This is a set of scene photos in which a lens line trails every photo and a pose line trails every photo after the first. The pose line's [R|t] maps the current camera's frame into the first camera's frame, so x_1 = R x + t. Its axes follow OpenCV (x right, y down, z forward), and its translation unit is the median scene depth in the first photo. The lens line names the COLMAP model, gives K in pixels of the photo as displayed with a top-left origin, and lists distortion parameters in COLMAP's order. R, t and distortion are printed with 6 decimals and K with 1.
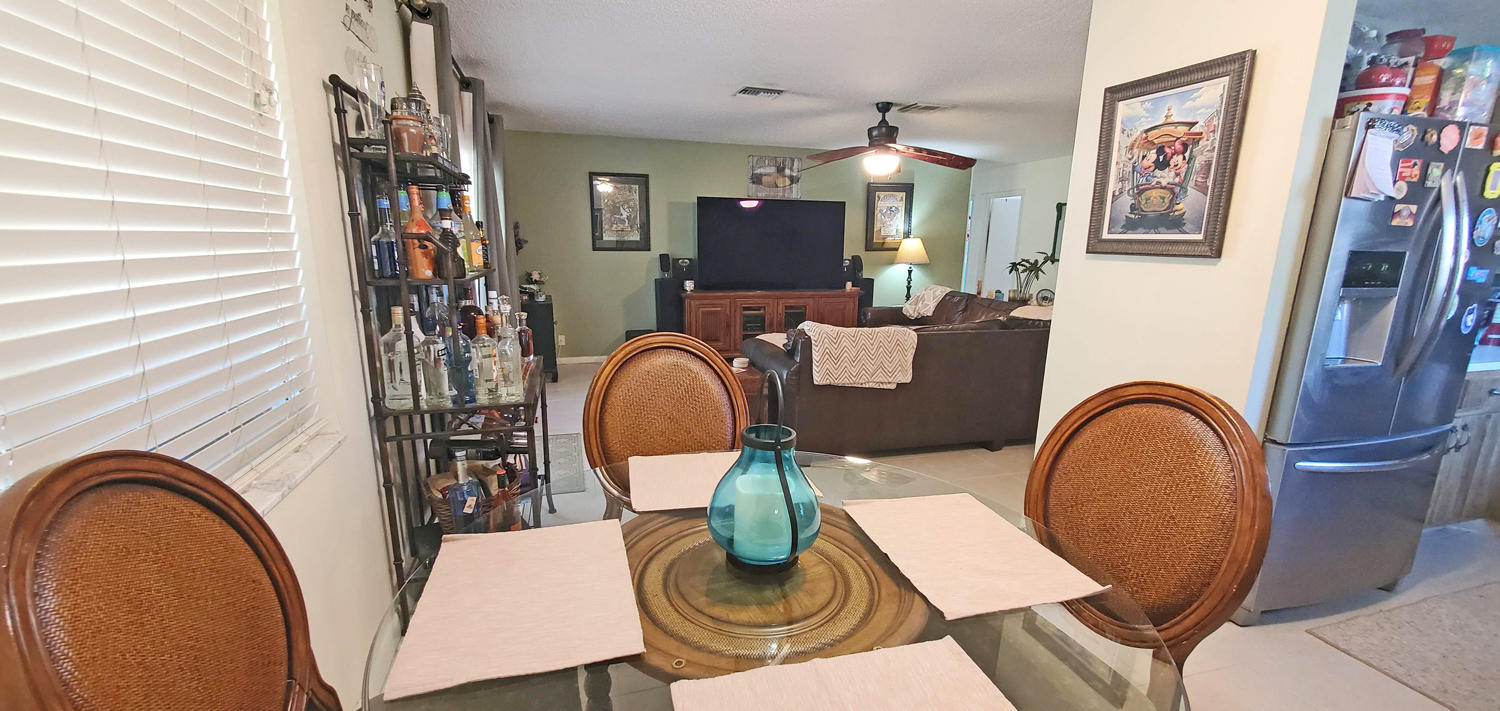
lens RADIAL K [[591.2, 0, 750.2], [0, 591.2, 371.5], [0, 0, 1]] dist [0.000738, 0.000149]
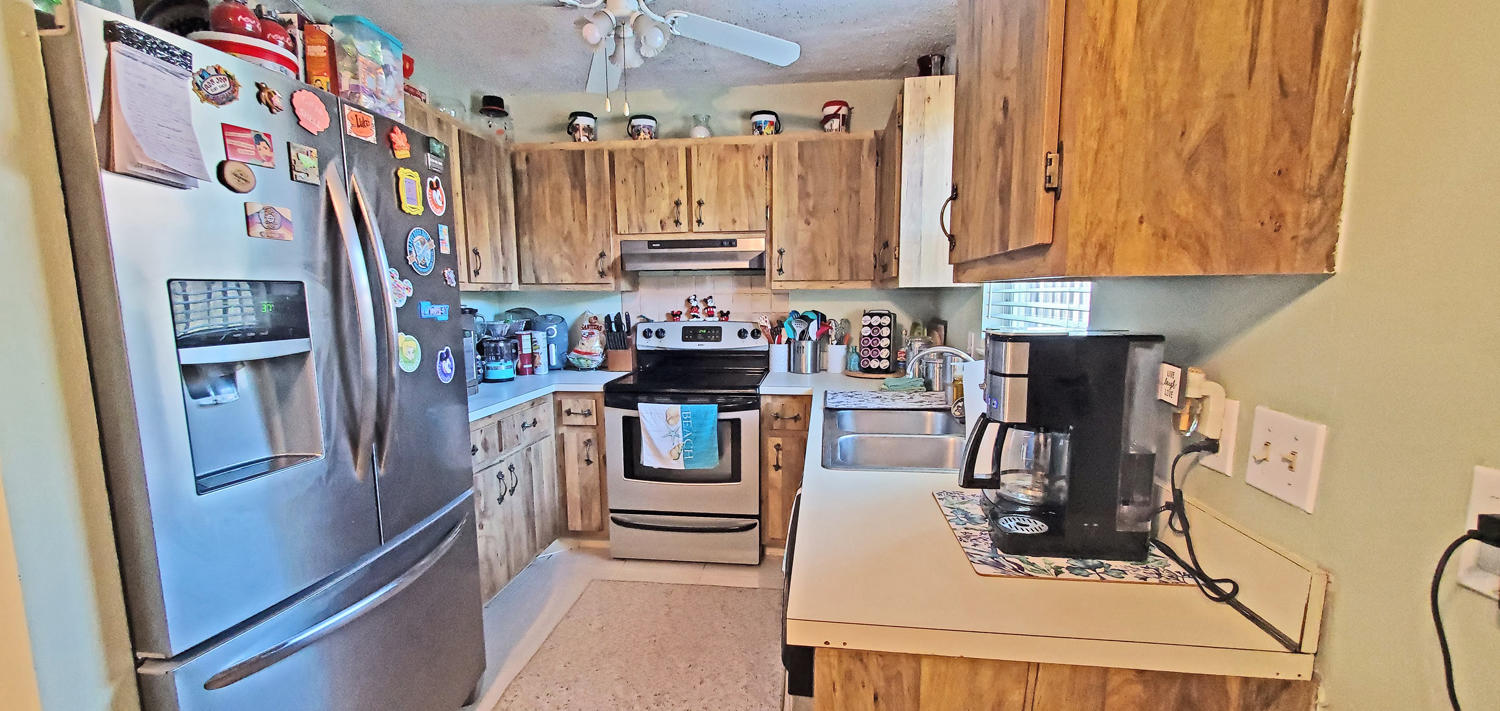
lens RADIAL K [[591.2, 0, 750.2], [0, 591.2, 371.5], [0, 0, 1]] dist [0.000738, 0.000149]
pose [[0.405697, -0.137716, 0.903573, 0.567198], [0.208334, 0.976494, 0.055290, -0.032426], [-0.889948, 0.165814, 0.424851, 0.249480]]
